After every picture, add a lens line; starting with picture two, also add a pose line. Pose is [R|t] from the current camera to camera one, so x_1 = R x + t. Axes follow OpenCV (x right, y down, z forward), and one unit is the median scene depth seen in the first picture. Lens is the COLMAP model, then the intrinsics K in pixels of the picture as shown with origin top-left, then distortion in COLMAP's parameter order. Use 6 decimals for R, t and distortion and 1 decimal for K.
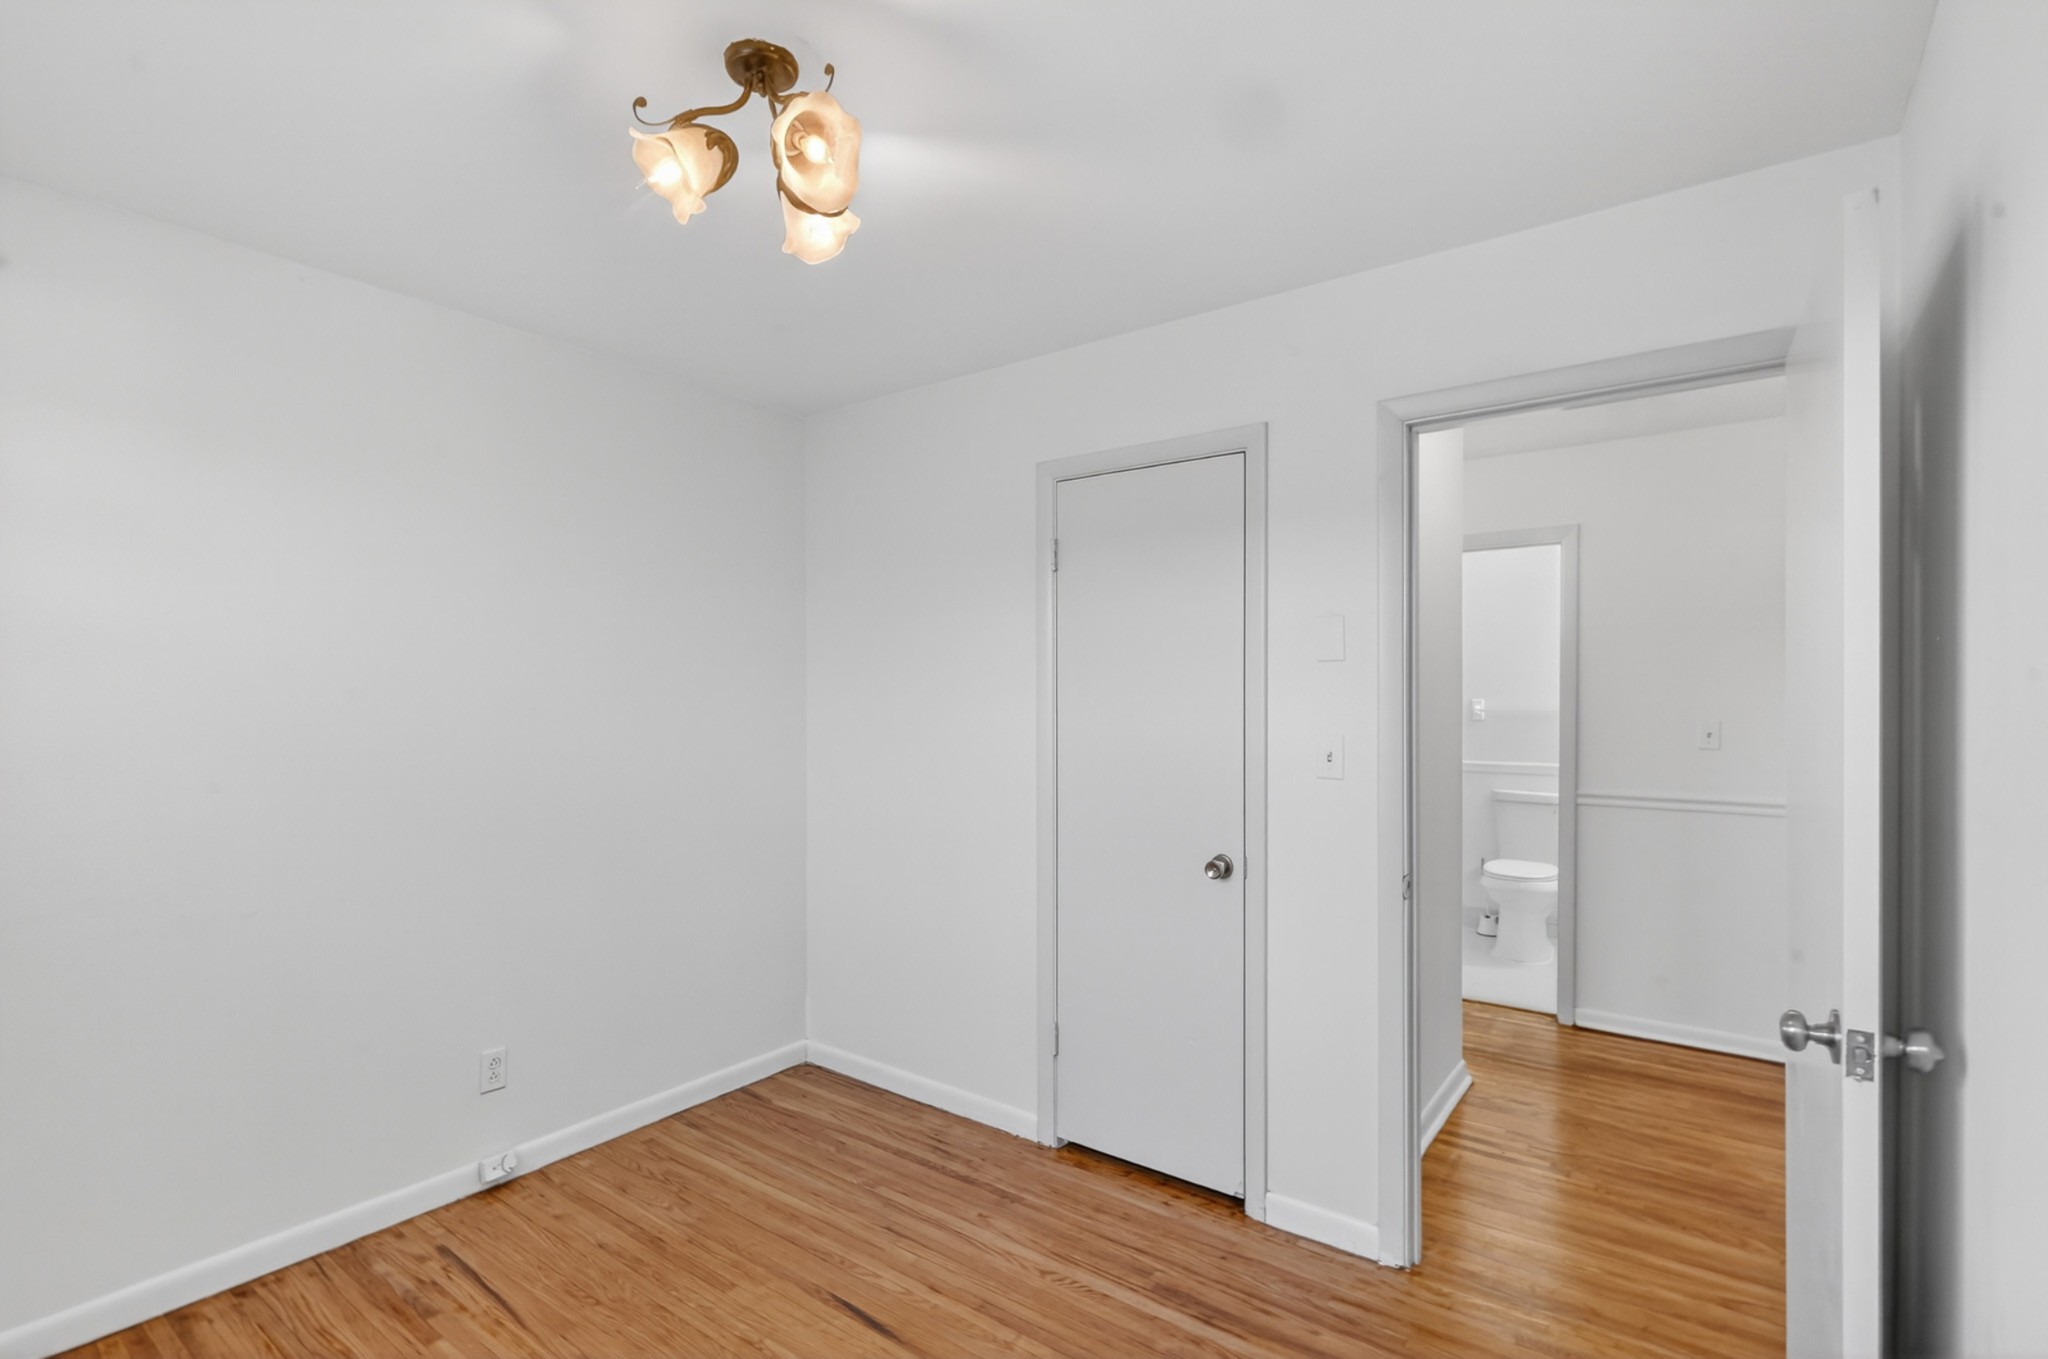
lens RADIAL K [[965.9, 0, 1023.3], [0, 965.9, 695.2], [0, 0, 1]] dist [0.002930, 0.000060]
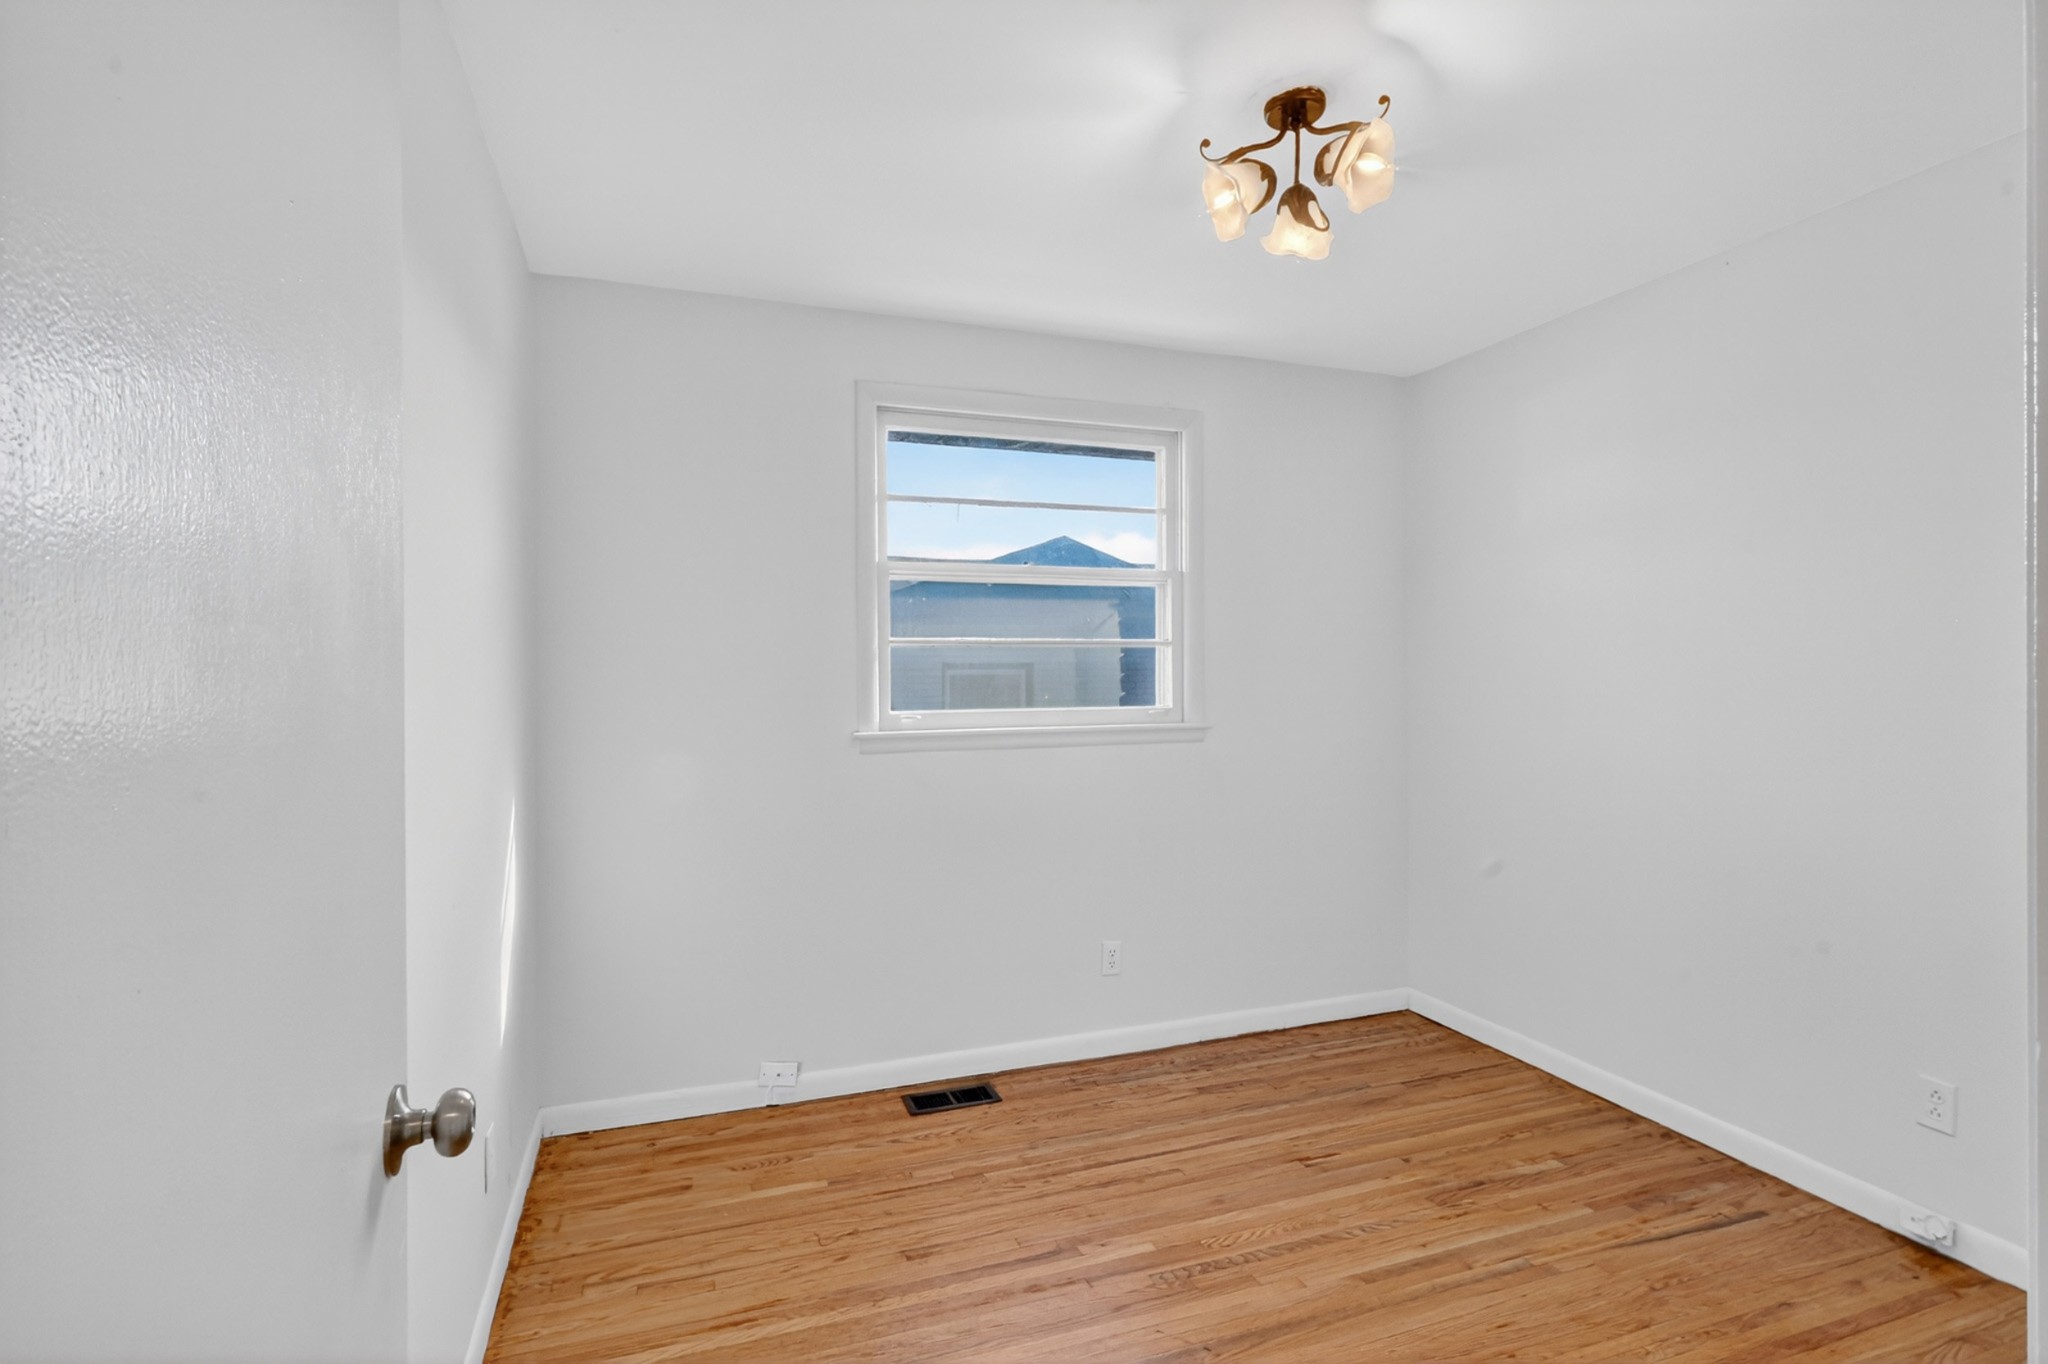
lens RADIAL K [[965.9, 0, 1023.3], [0, 965.9, 697.7], [0, 0, 1]] dist [0.002930, 0.000060]
pose [[-0.558660, 0.019200, -0.829174, 0.666460], [0.006954, 0.999805, 0.018465, 0.029574], [0.829367, 0.004550, -0.558685, 1.003628]]
